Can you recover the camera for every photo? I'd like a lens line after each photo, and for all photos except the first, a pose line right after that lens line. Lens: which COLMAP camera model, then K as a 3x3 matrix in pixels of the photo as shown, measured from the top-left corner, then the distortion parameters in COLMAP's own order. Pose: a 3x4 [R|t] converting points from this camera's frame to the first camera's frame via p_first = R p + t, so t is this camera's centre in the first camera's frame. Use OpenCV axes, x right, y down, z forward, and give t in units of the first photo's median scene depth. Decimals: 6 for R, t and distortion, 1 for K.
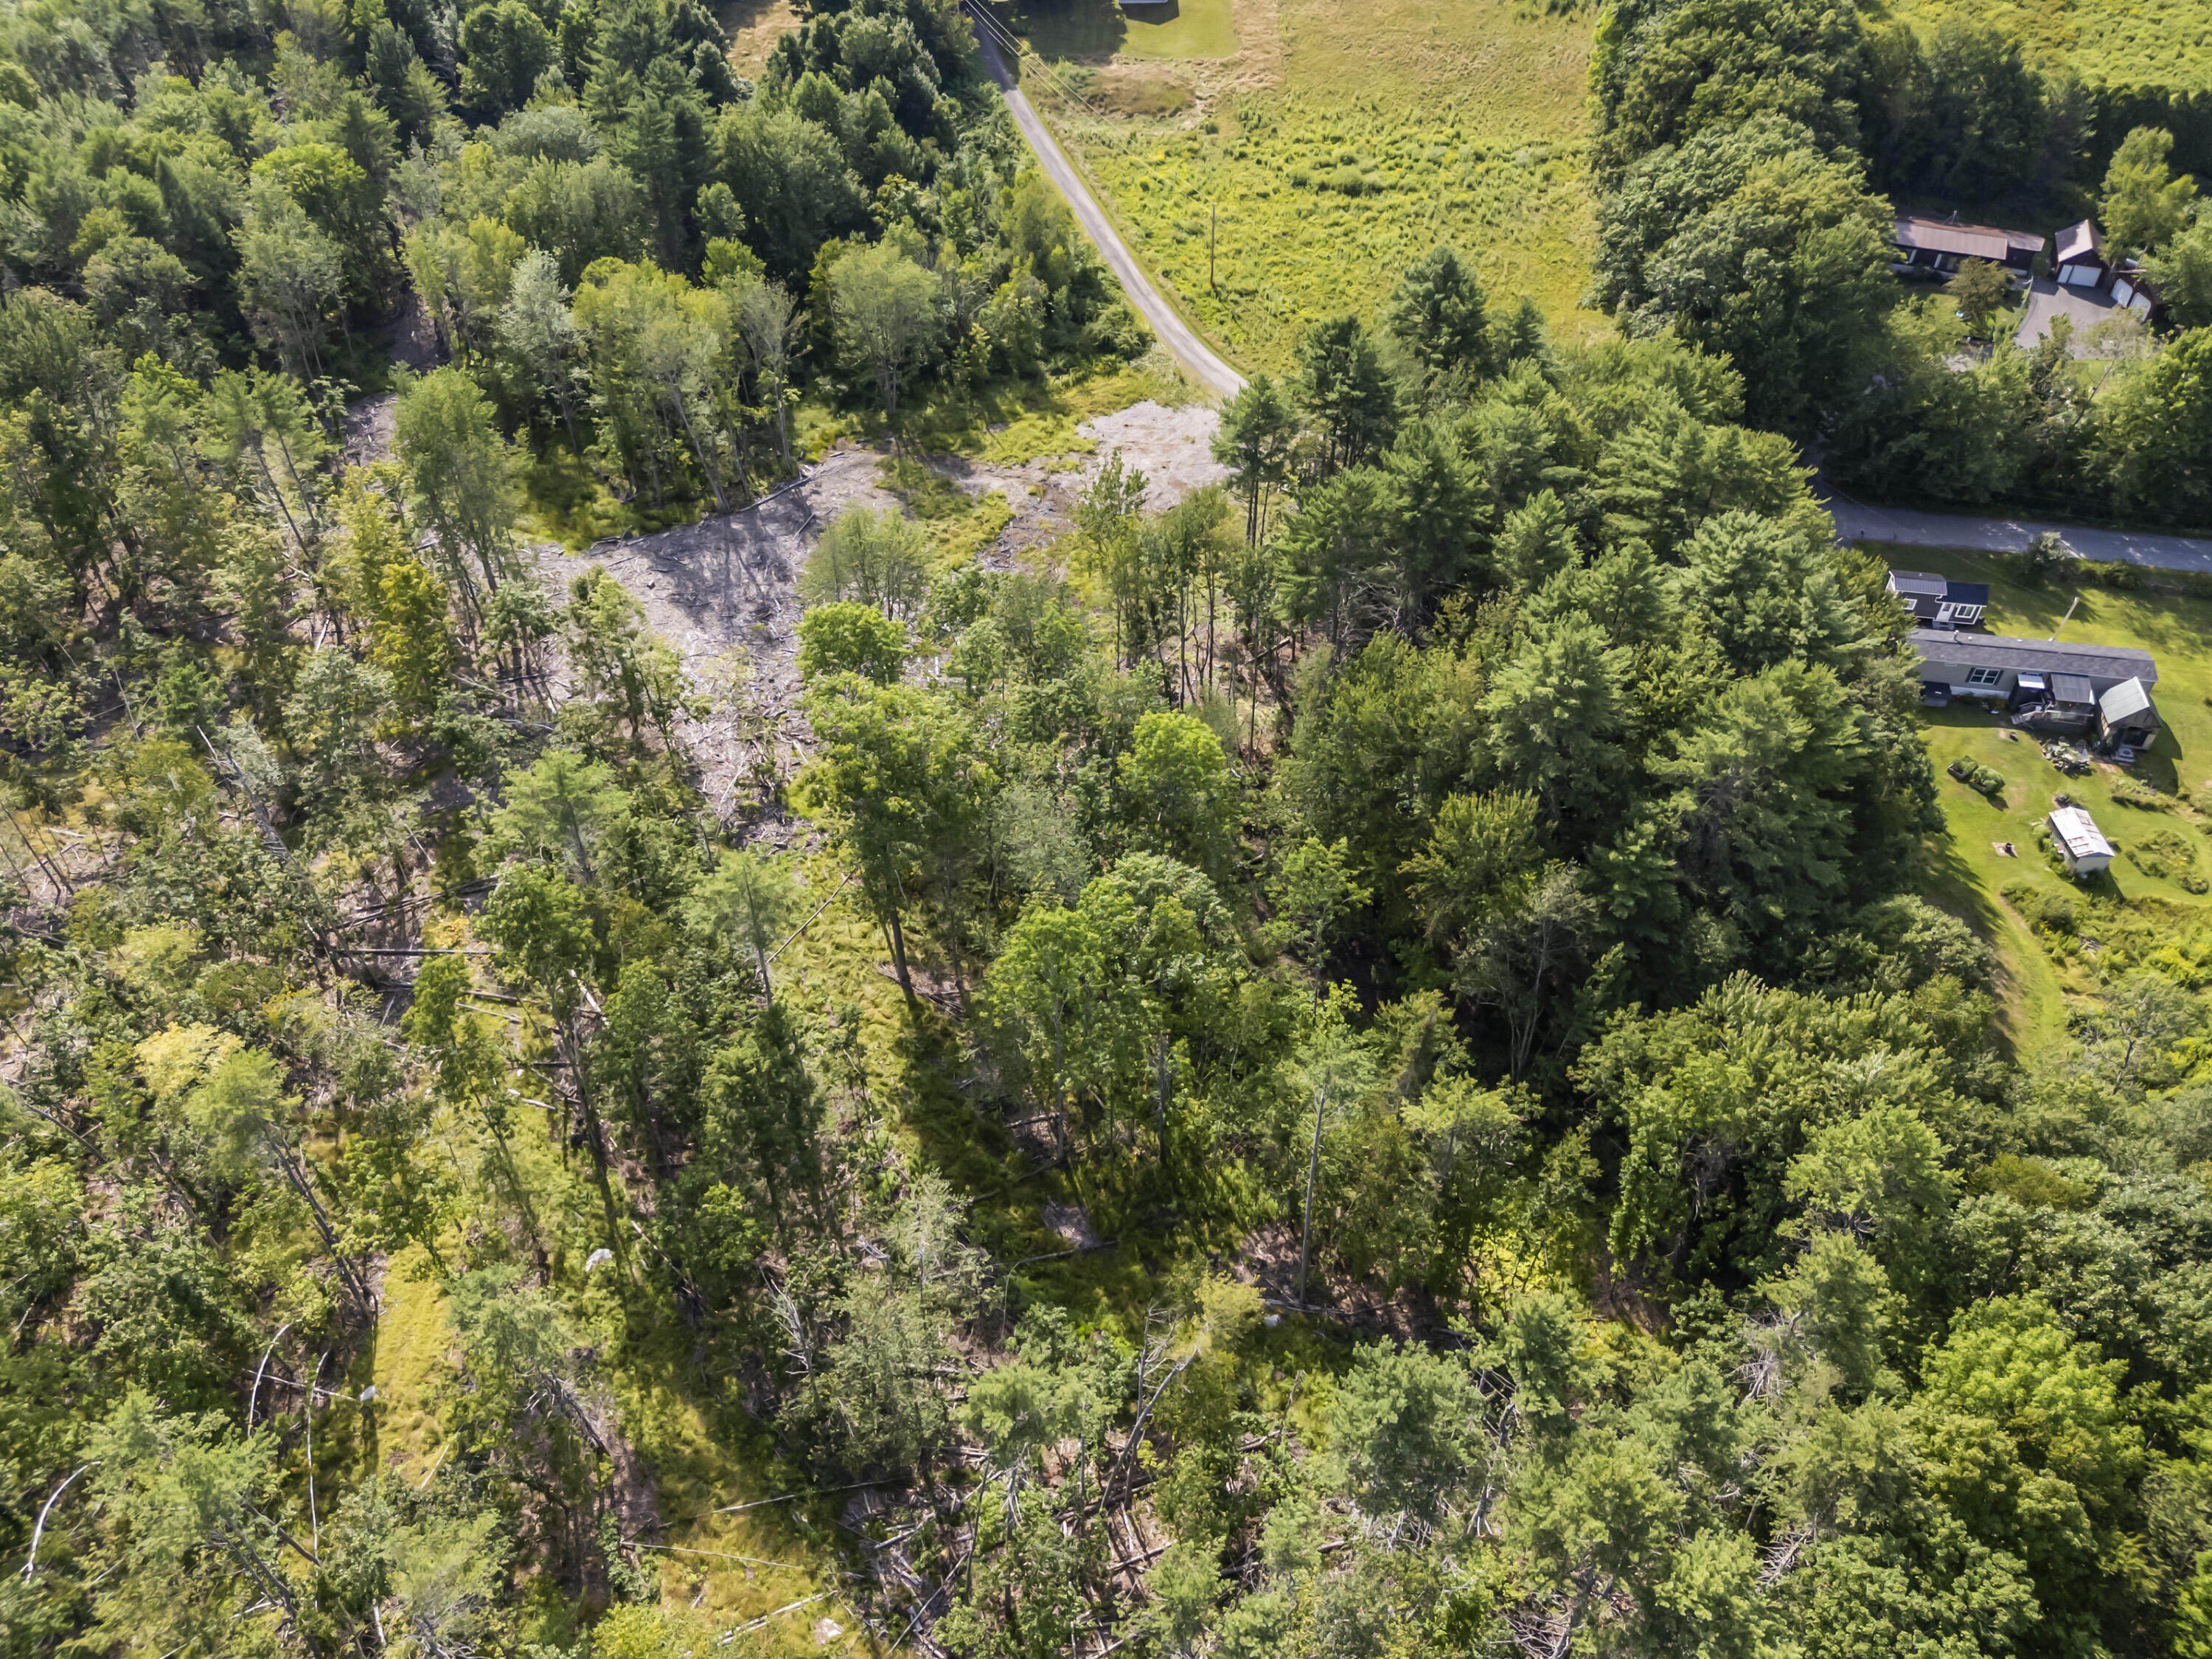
lens RADIAL K [[1642.1, 0, 1111.2], [0, 1642.1, 836.7], [0, 0, 1]] dist [0.049516, -0.028128]
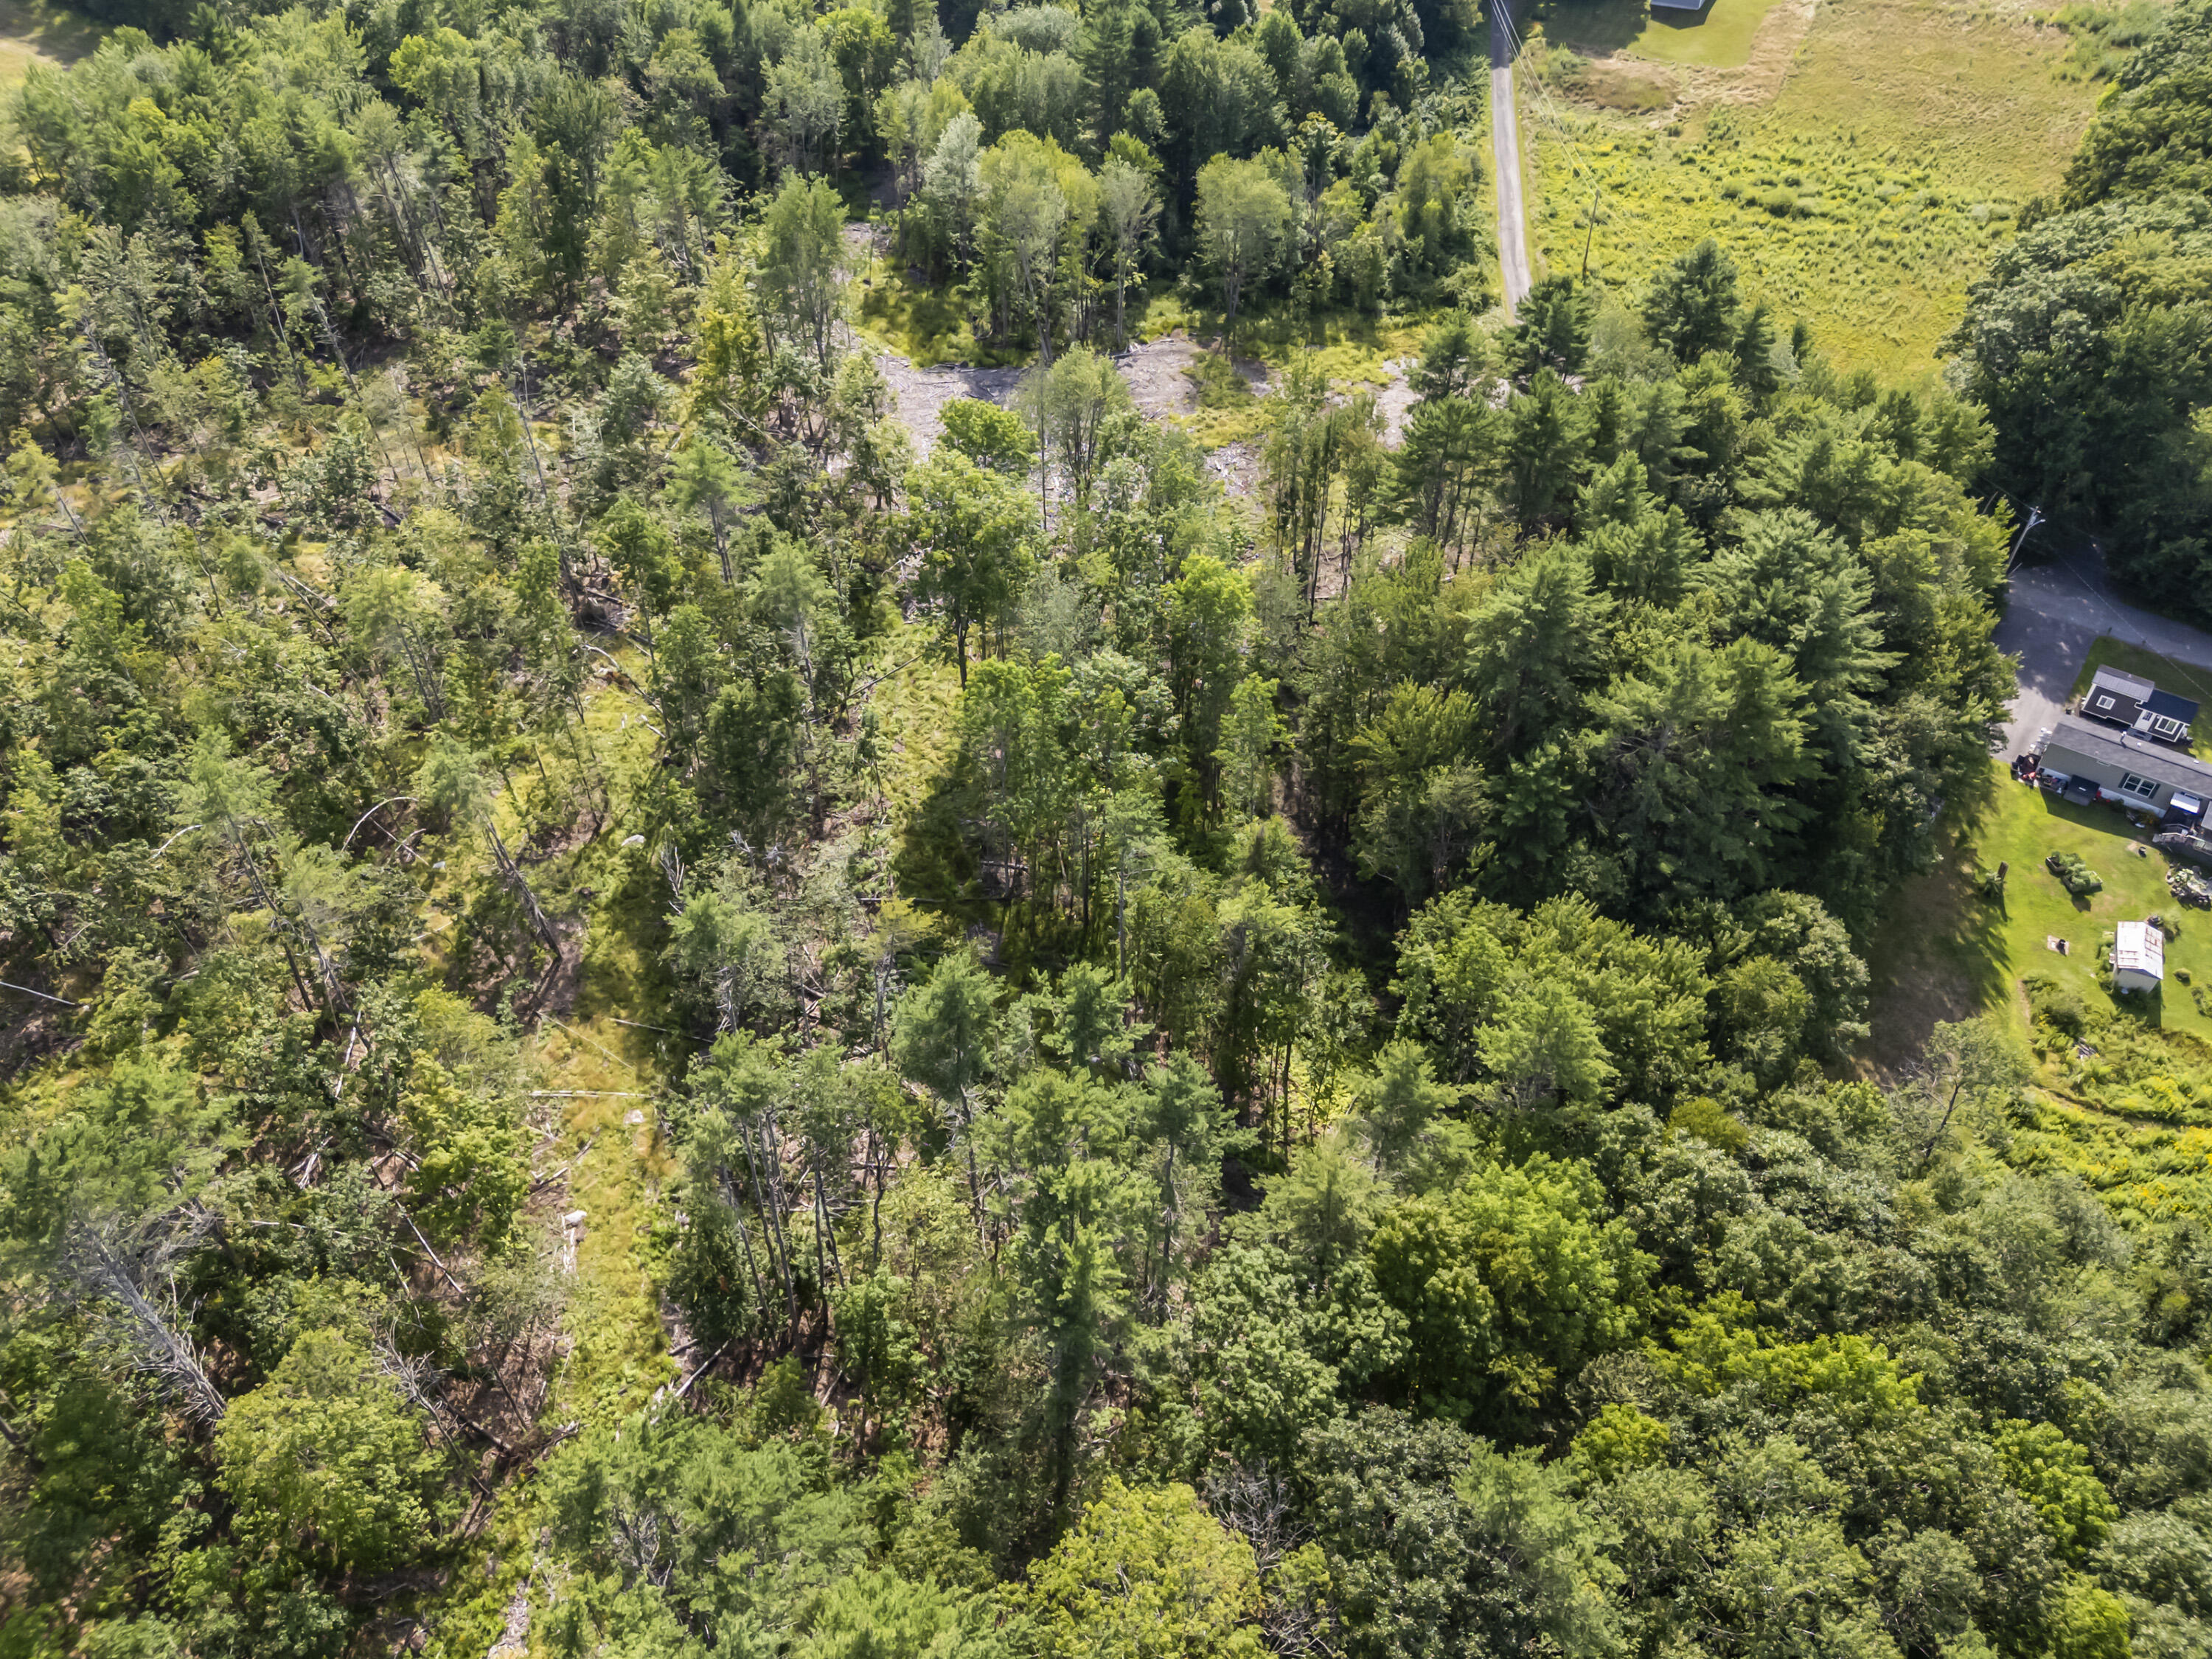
lens RADIAL K [[1642.1, 0, 1105.1], [0, 1642.1, 825.6], [0, 0, 1]] dist [0.049516, -0.028128]
pose [[0.907543, 0.294472, -0.299419, 0.258078], [-0.296234, 0.954252, 0.040596, 0.055154], [0.297675, 0.051856, 0.953258, -0.067977]]
